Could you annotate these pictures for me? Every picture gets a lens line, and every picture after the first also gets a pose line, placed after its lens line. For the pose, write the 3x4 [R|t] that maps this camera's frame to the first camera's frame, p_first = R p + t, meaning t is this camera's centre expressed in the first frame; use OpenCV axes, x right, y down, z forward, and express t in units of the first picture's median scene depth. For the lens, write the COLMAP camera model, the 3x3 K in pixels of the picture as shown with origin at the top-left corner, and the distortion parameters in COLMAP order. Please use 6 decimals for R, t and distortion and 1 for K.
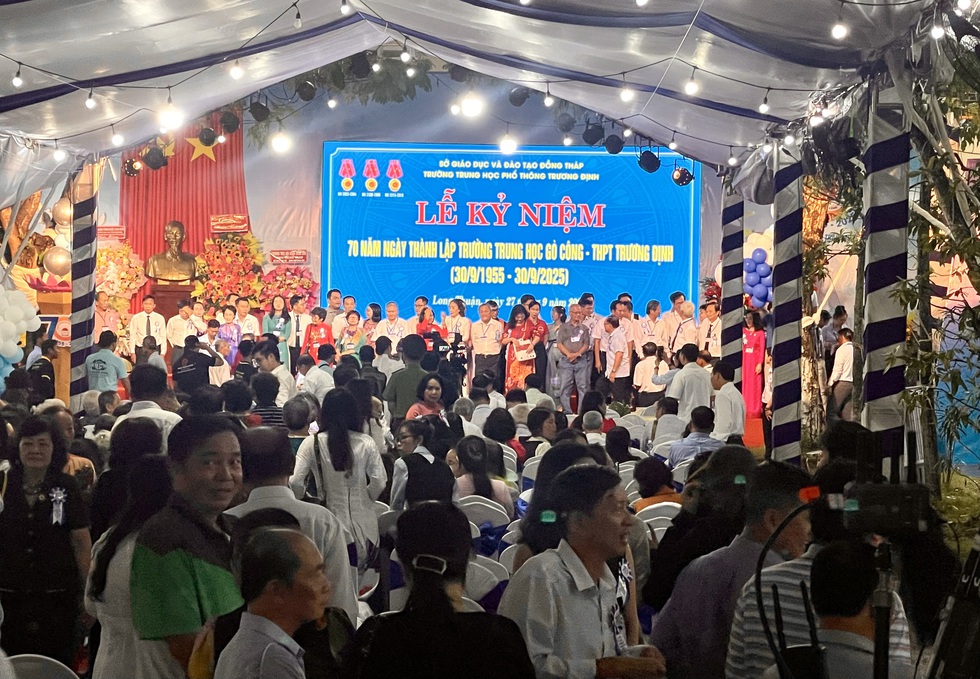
lens RADIAL K [[2817.2, 0, 490.3], [0, 2817.2, 339.6], [0, 0, 1]] dist [0.227501, 0.000000]
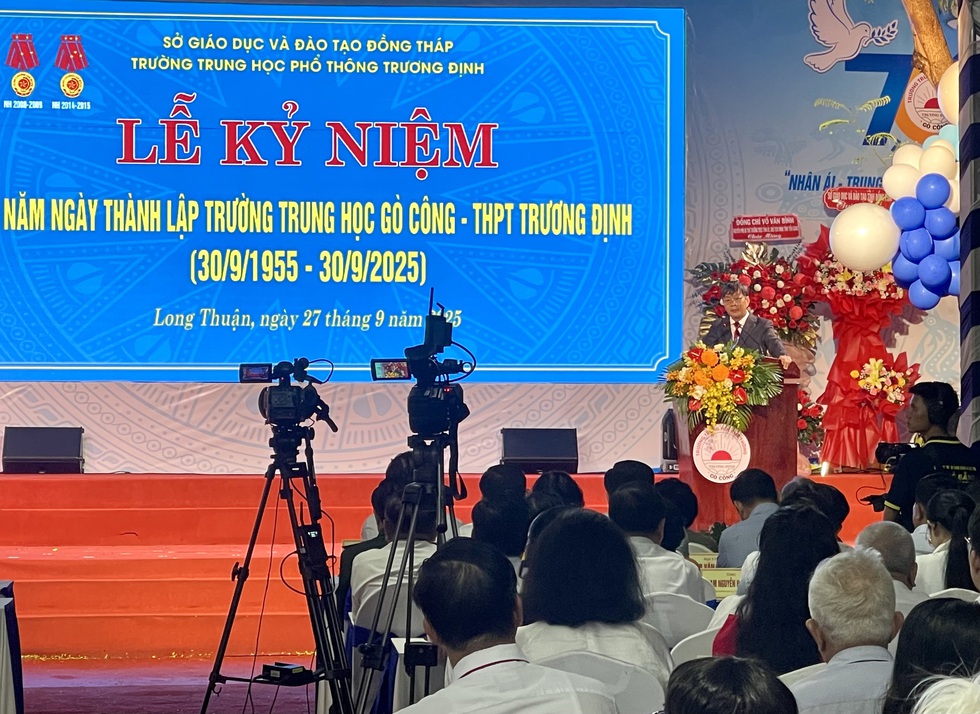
lens RADIAL K [[2551.2, 0, 491.2], [0, 2551.2, 354.9], [0, 0, 1]] dist [0.168749, 0.000000]
pose [[0.988842, -0.015257, 0.148186, -0.028711], [0.017878, 0.999706, -0.016375, 0.001052], [-0.147892, 0.018842, 0.988824, 0.547233]]
